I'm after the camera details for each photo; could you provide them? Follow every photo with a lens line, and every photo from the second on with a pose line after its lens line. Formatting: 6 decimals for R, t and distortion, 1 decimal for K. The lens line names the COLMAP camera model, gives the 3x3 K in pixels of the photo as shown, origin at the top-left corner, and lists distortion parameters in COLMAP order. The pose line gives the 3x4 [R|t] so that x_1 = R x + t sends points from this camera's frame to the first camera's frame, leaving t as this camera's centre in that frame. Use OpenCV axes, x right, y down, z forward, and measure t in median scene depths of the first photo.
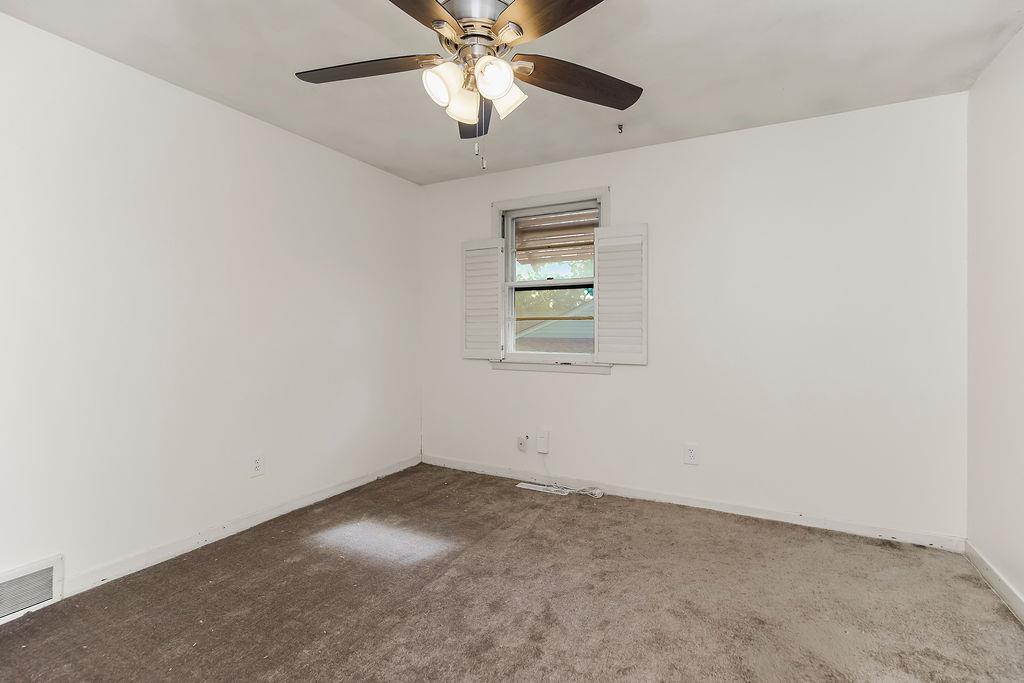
lens RADIAL K [[471.1, 0, 510.4], [0, 471.1, 331.9], [0, 0, 1]] dist [-0.004542, -0.000325]
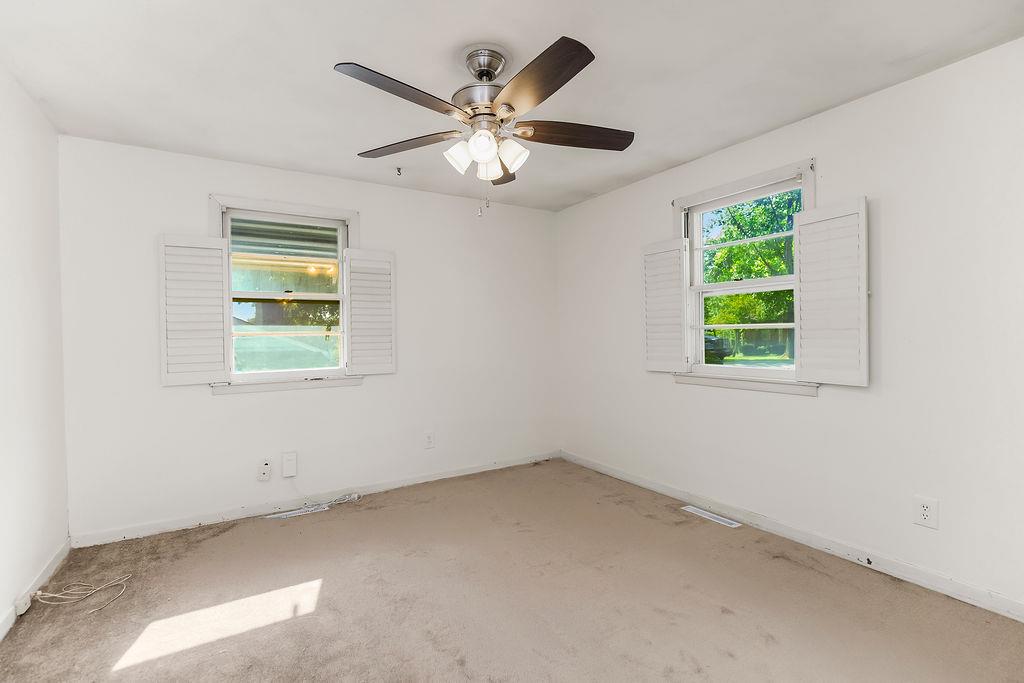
lens RADIAL K [[471.1, 0, 509.8], [0, 471.1, 341.5], [0, 0, 1]] dist [-0.004542, -0.000325]
pose [[0.502419, -0.019456, 0.864405, -0.548322], [0.022255, 0.999707, 0.009566, -0.012539], [-0.864338, 0.014431, 0.502705, 0.153281]]
